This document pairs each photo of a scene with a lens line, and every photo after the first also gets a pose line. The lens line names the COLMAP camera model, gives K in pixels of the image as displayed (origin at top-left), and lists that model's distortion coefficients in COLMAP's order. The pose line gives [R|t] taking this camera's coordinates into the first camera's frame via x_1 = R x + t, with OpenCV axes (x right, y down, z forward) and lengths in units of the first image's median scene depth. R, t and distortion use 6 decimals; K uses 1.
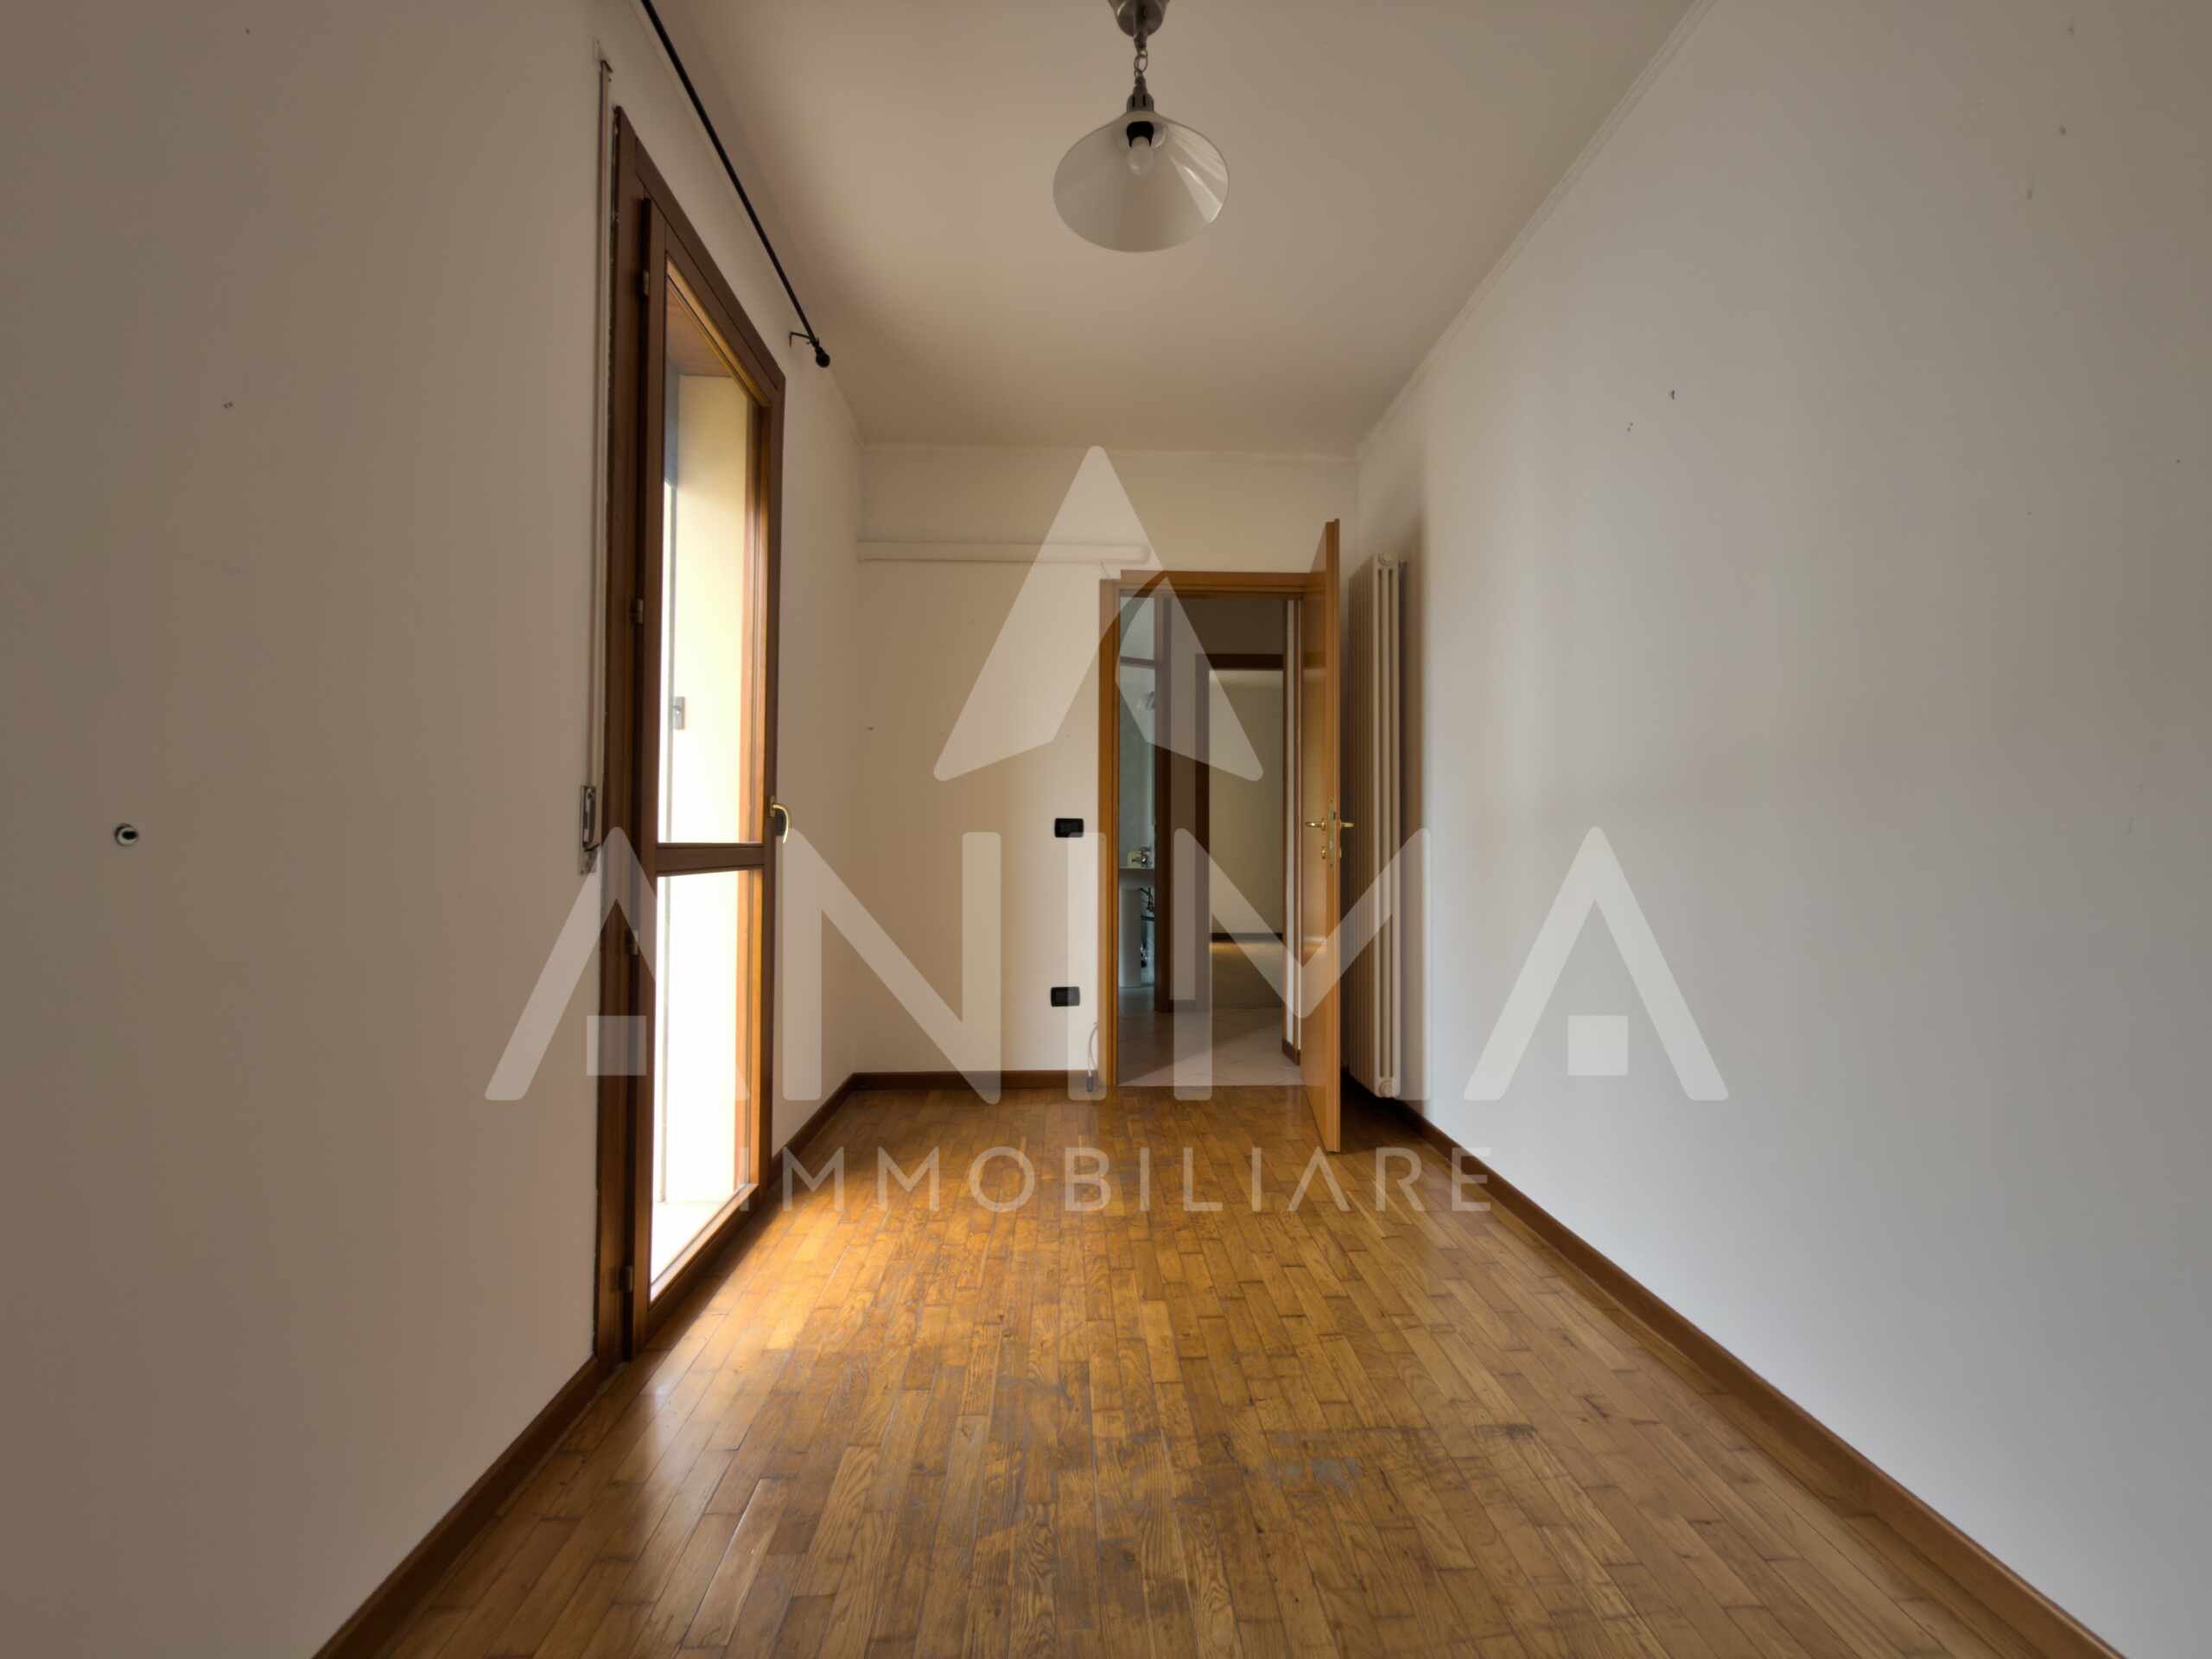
lens RADIAL K [[888.7, 0, 1110.6], [0, 888.7, 826.8], [0, 0, 1]] dist [0.000235, 0.000052]
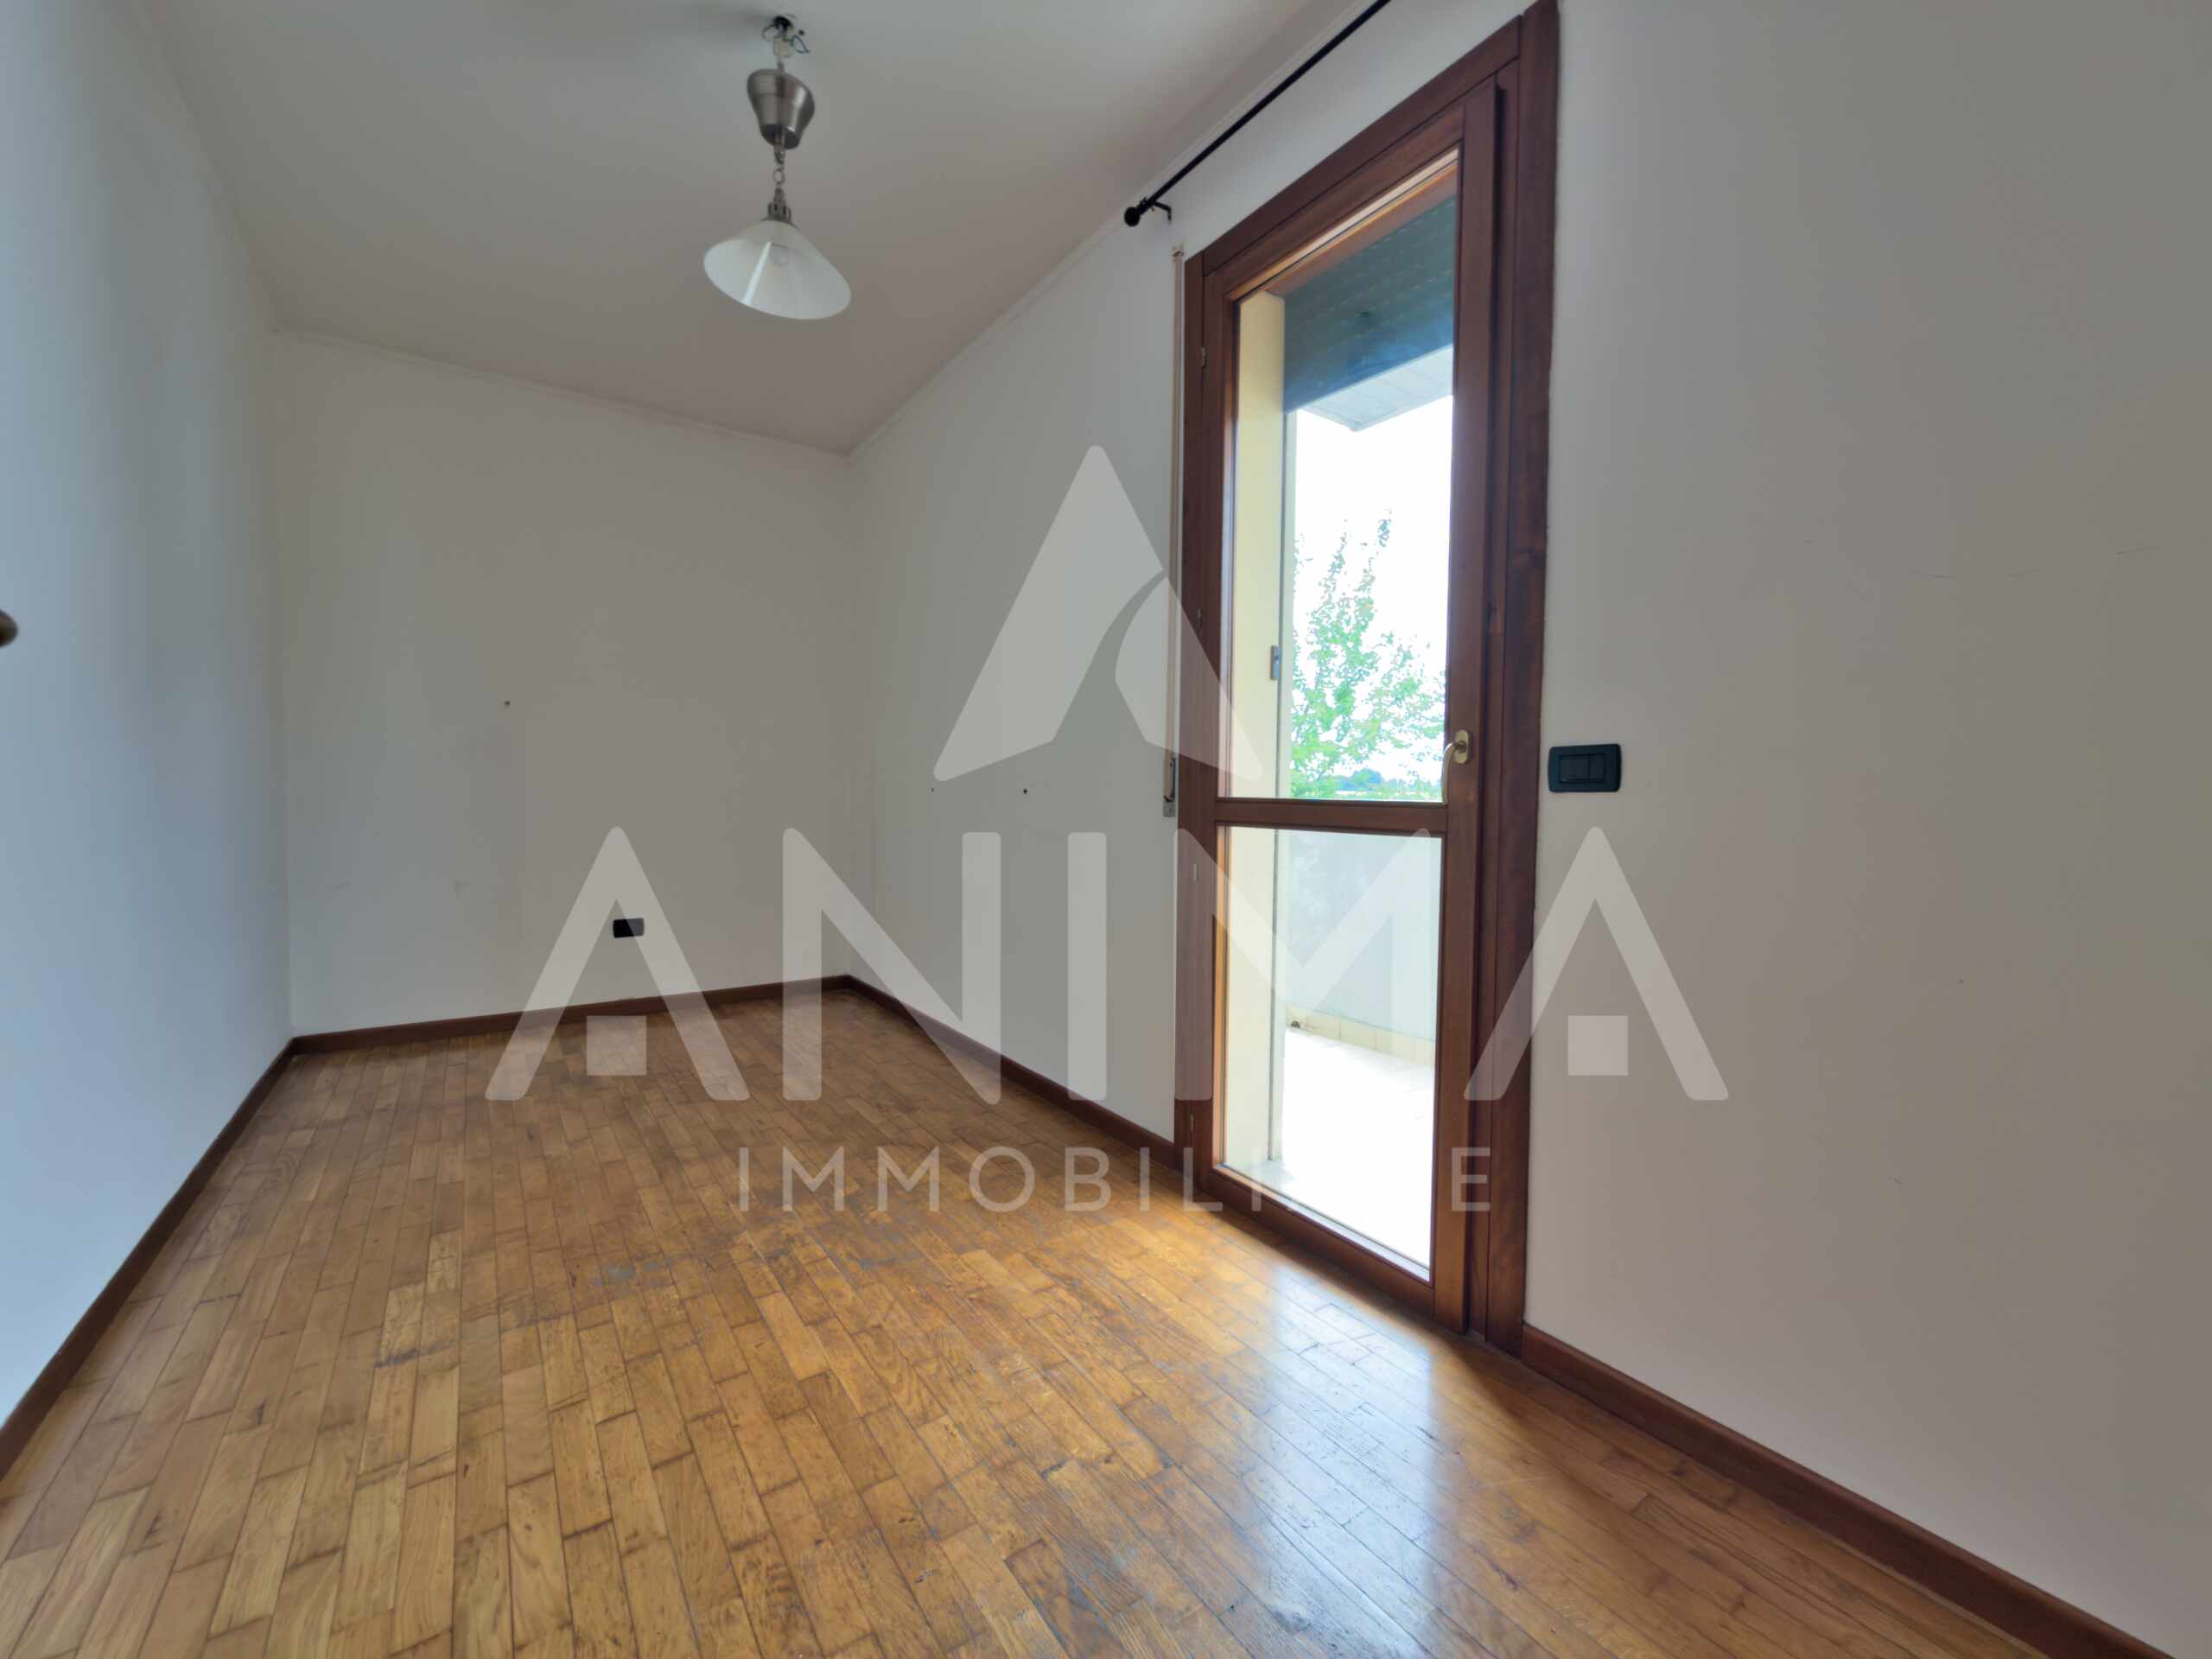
lens RADIAL K [[888.7, 0, 1110.6], [0, 888.7, 826.8], [0, 0, 1]] dist [0.000235, 0.000052]
pose [[-0.842397, 0.005443, -0.538830, 0.275673], [-0.007930, 0.999715, 0.022497, 0.033232], [0.538799, 0.023225, -0.842114, 1.996896]]
